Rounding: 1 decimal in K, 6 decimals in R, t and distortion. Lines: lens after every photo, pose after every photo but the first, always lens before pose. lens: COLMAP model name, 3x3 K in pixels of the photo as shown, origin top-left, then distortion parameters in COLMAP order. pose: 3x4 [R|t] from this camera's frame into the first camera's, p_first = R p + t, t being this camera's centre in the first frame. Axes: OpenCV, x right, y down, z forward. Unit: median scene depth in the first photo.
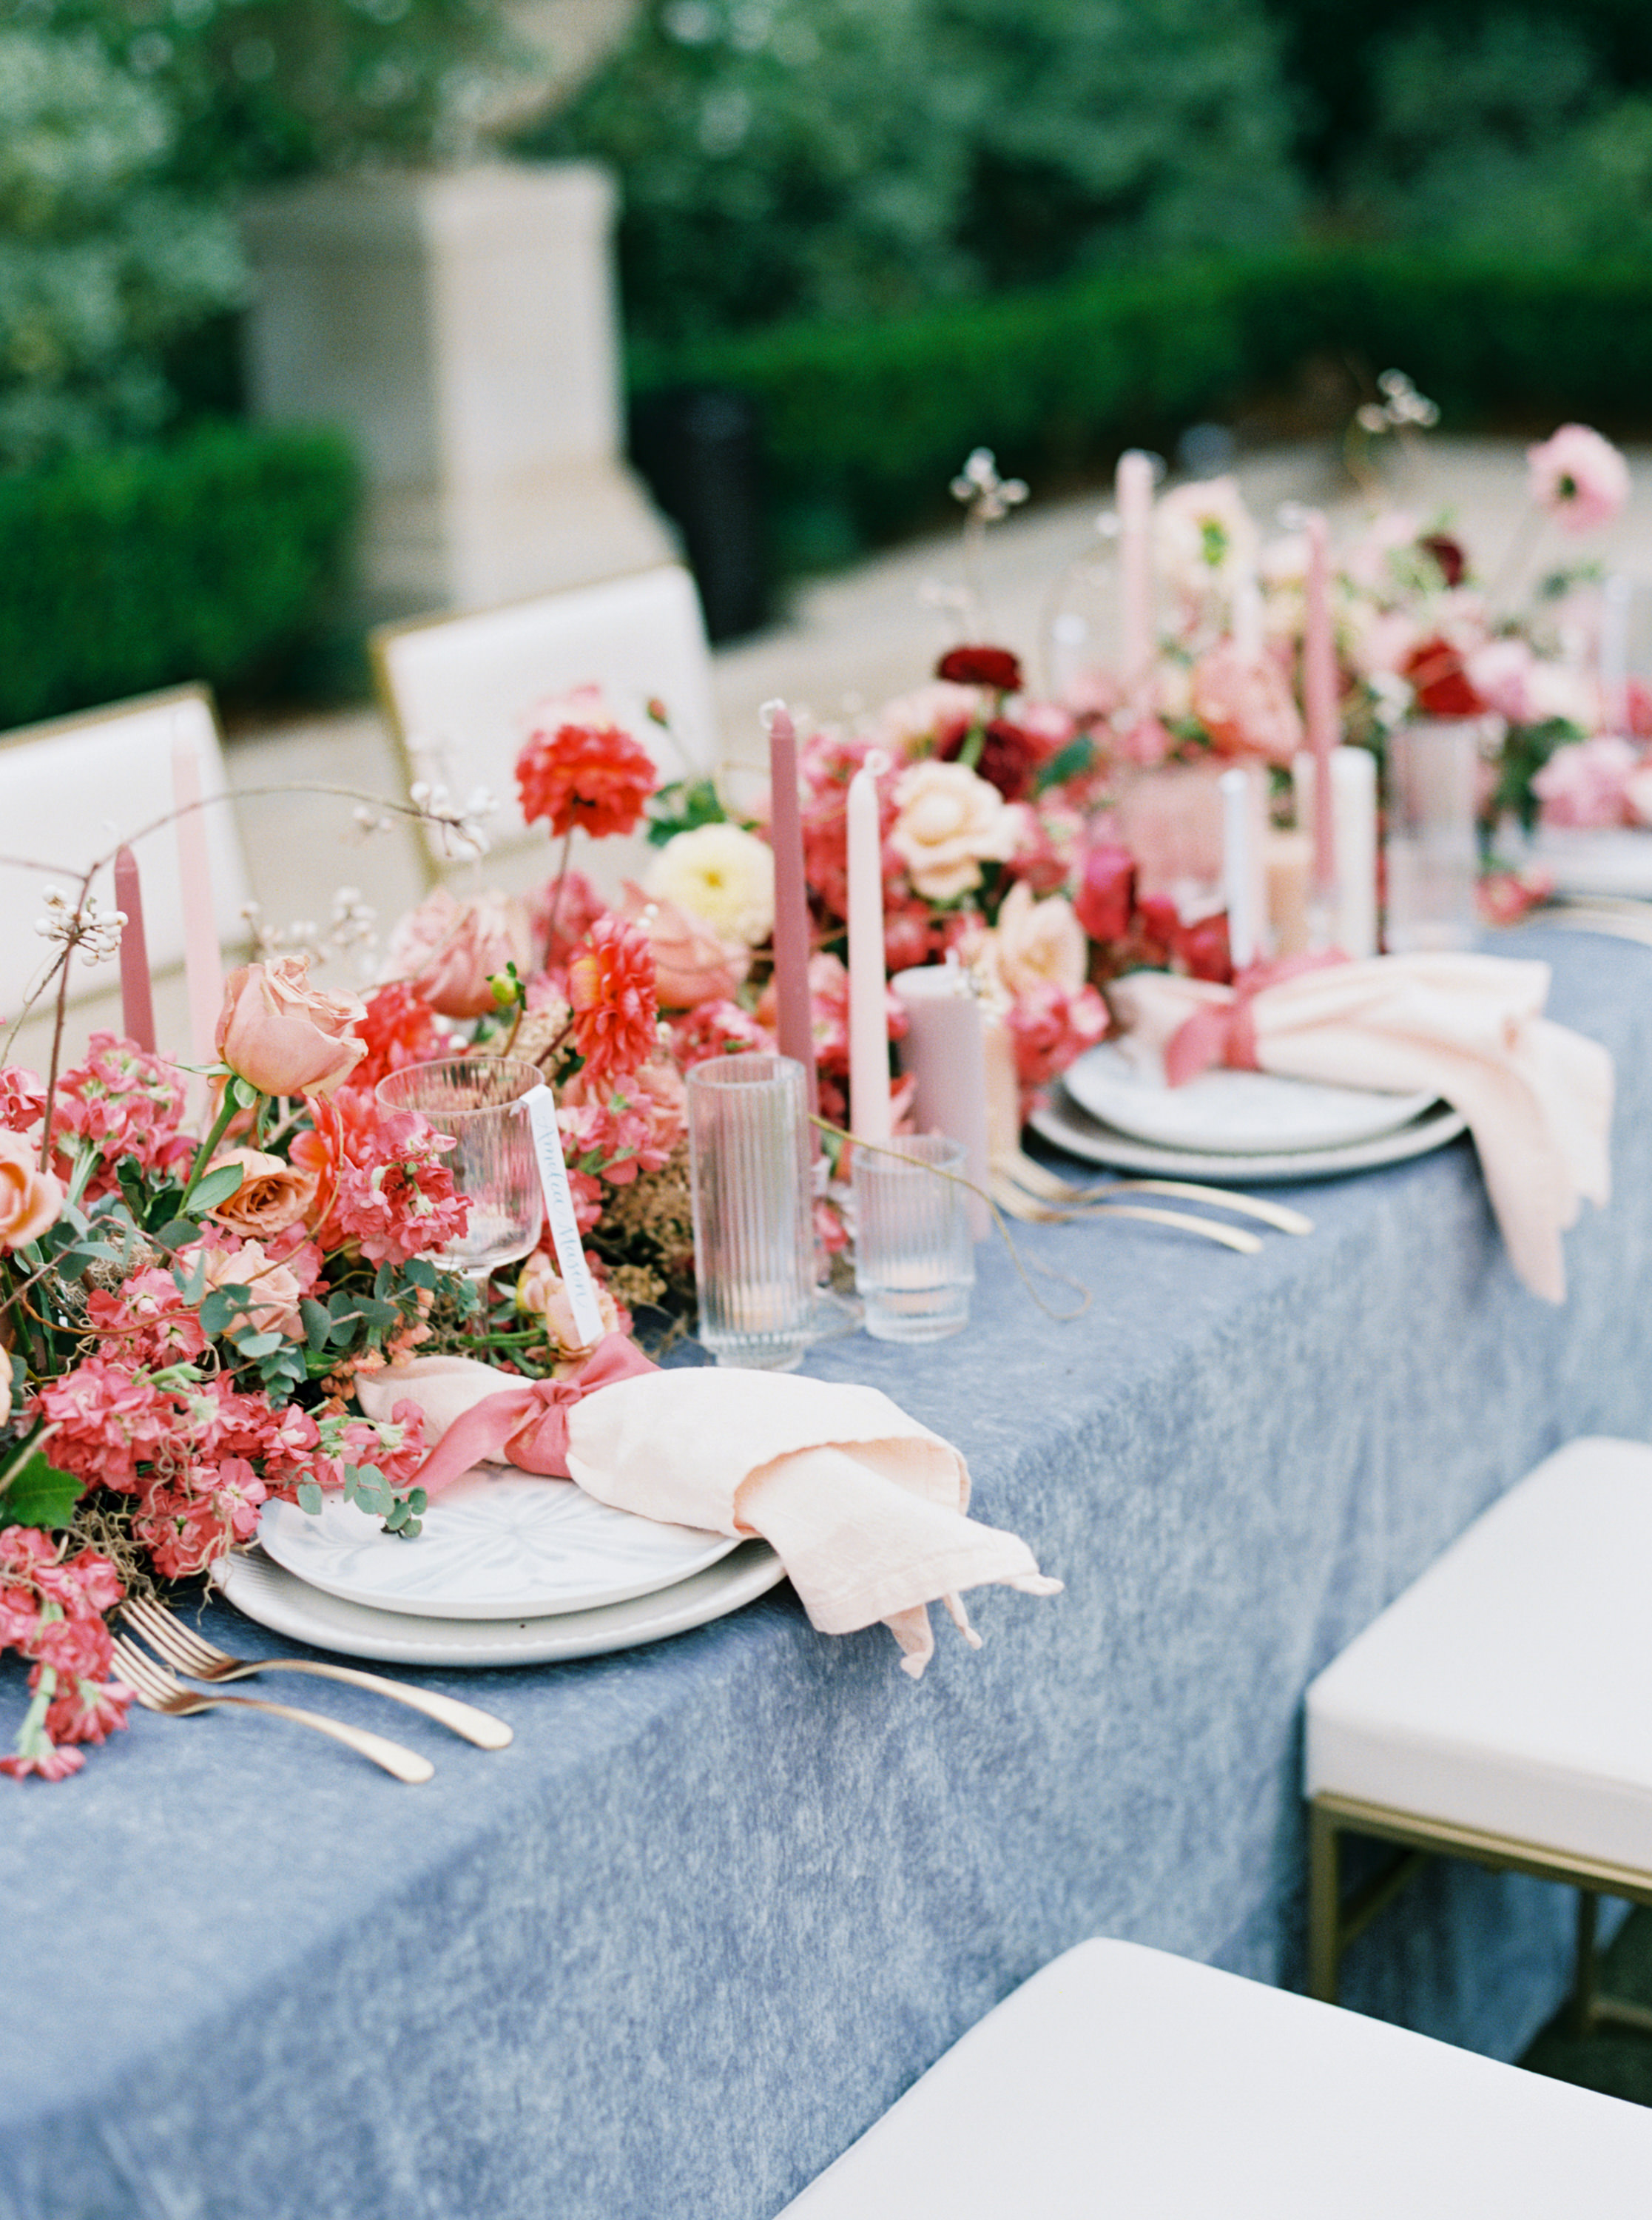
lens RADIAL K [[3382.9, 0, 825.8], [0, 3382.9, 1191.6], [0, 0, 1]] dist [-0.146357, -0.012357]
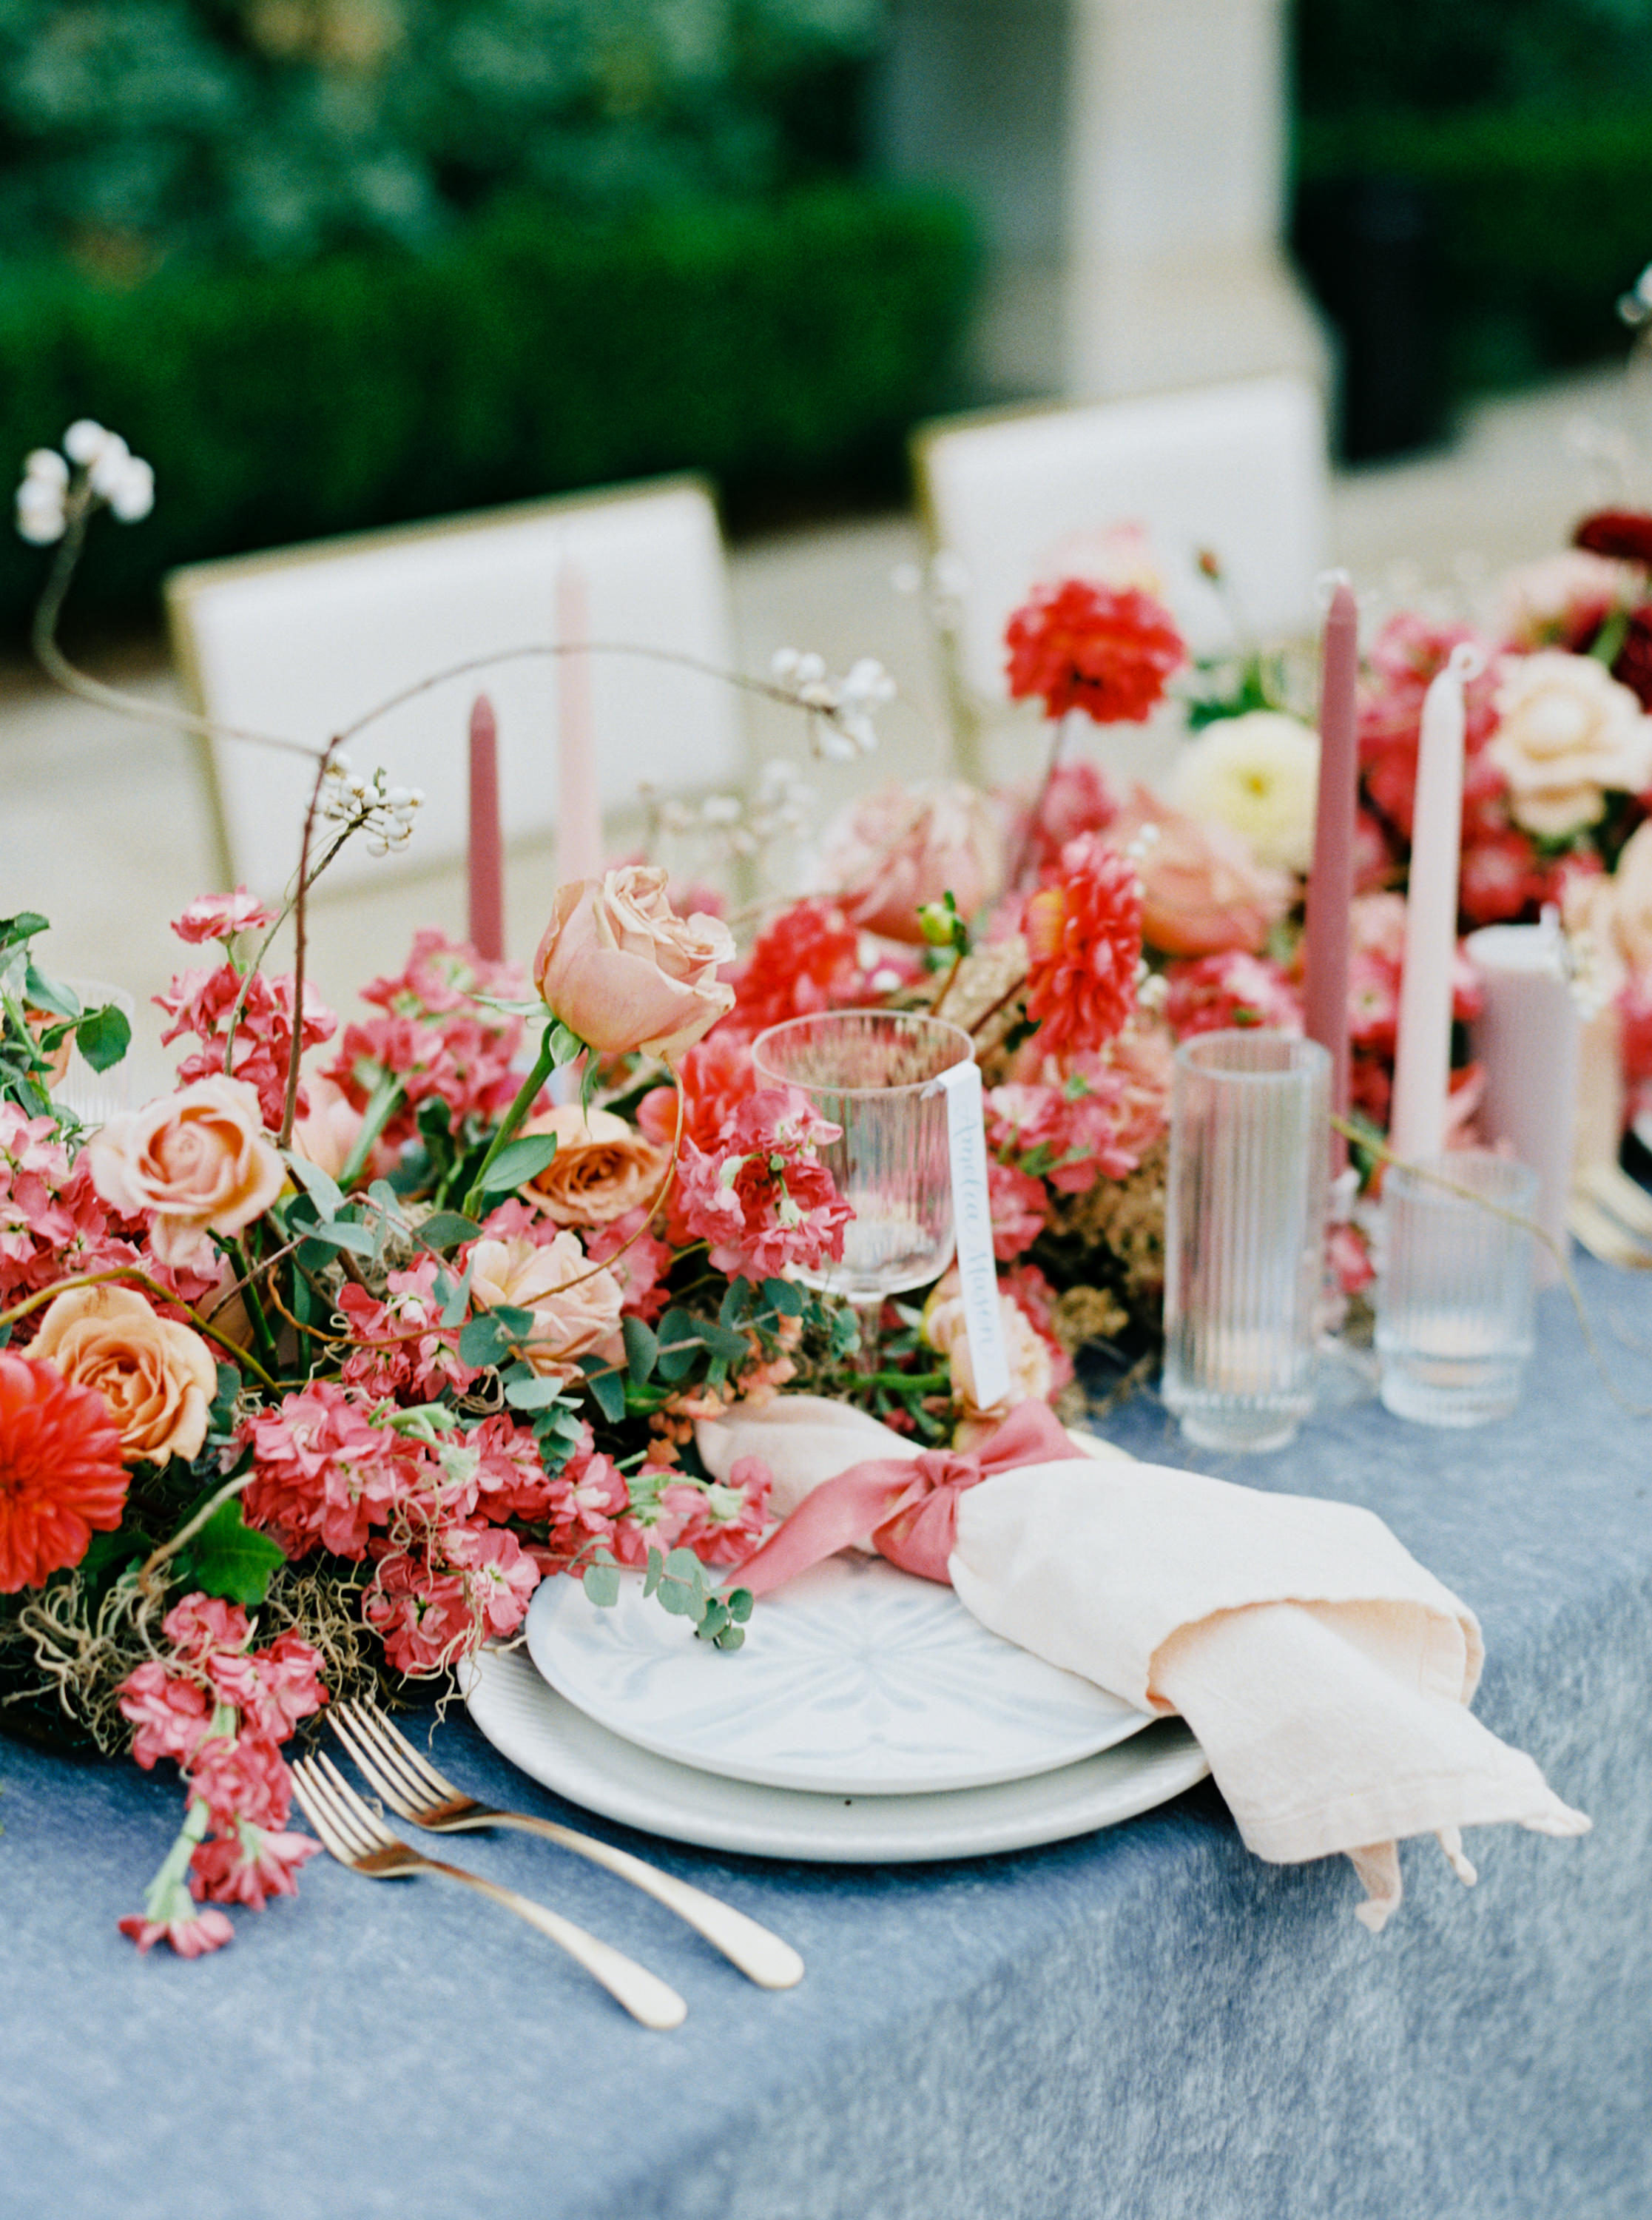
lens RADIAL K [[3582.7, 0, 826.0], [0, 3582.7, 1110.0], [0, 0, 1]] dist [-0.151164, -0.231390]
pose [[0.980415, 0.098140, -0.170749, 0.022328], [-0.093923, 0.995045, 0.032622, -0.044320], [0.173104, -0.015946, 0.984774, 0.209462]]
